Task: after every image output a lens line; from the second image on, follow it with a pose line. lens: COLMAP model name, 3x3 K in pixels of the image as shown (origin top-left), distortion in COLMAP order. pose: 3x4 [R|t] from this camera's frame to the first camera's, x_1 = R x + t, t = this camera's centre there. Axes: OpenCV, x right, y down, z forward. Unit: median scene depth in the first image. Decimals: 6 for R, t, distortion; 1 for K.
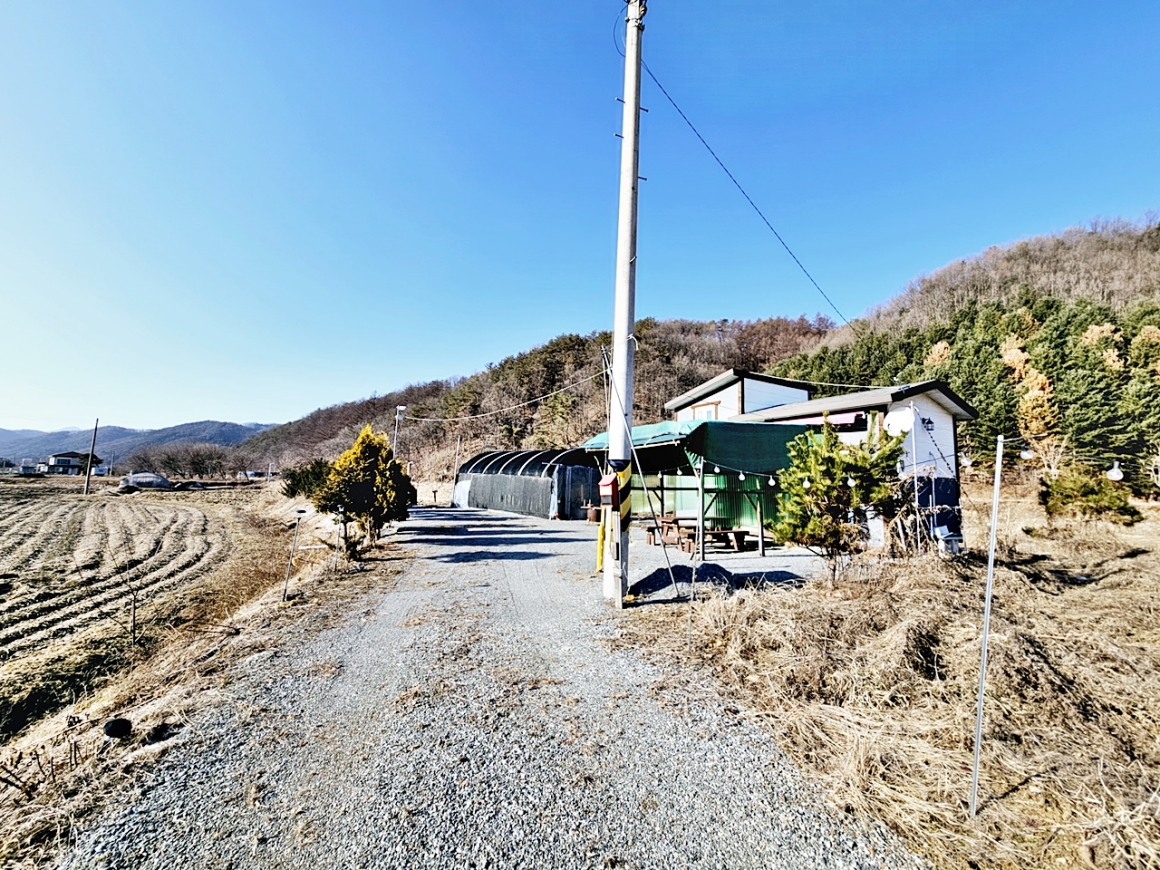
lens RADIAL K [[475.7, 0, 580.0], [0, 475.7, 435.0], [0, 0, 1]] dist [0.000348, 0.000191]
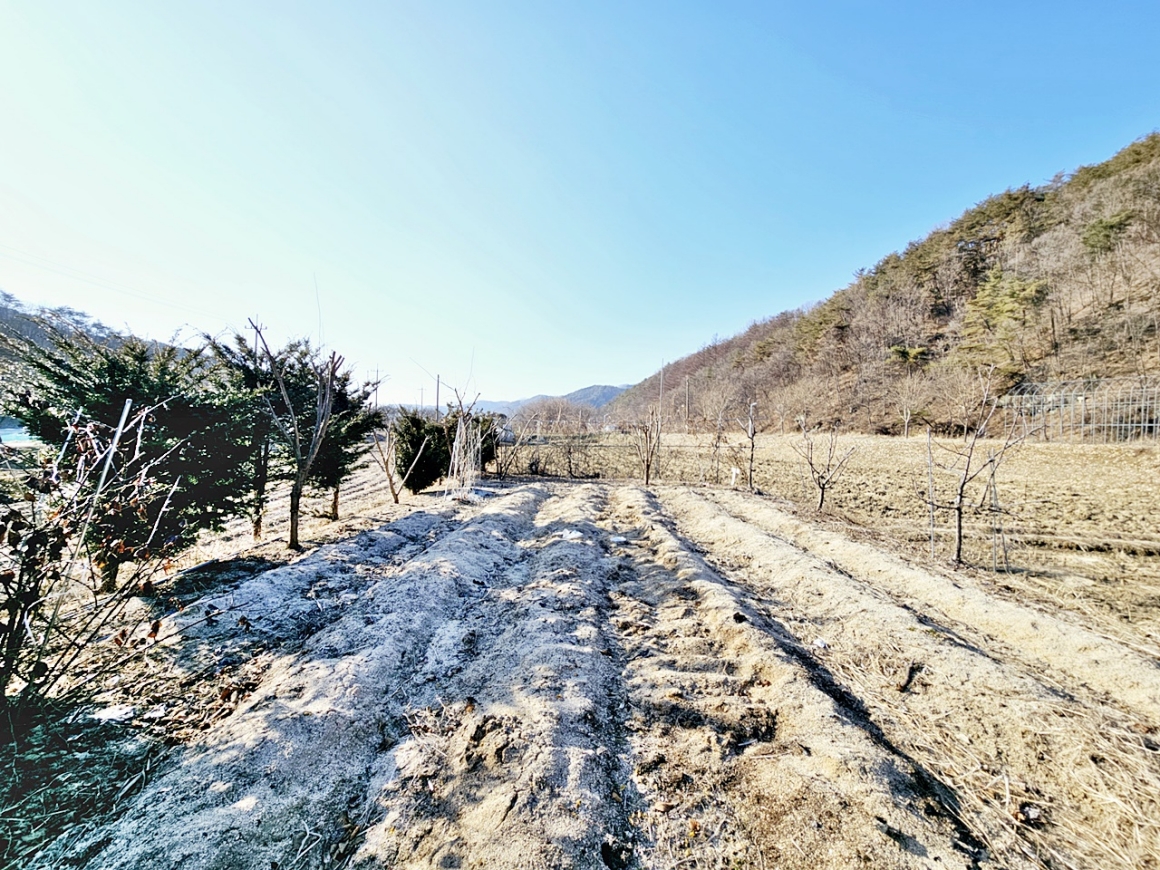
lens RADIAL K [[475.7, 0, 580.0], [0, 475.7, 435.0], [0, 0, 1]] dist [0.000348, 0.000191]
pose [[0.760284, -0.011190, -0.649494, -0.059503], [0.078356, 0.994131, 0.074594, 0.018608], [0.644847, -0.107604, 0.756699, 0.186832]]
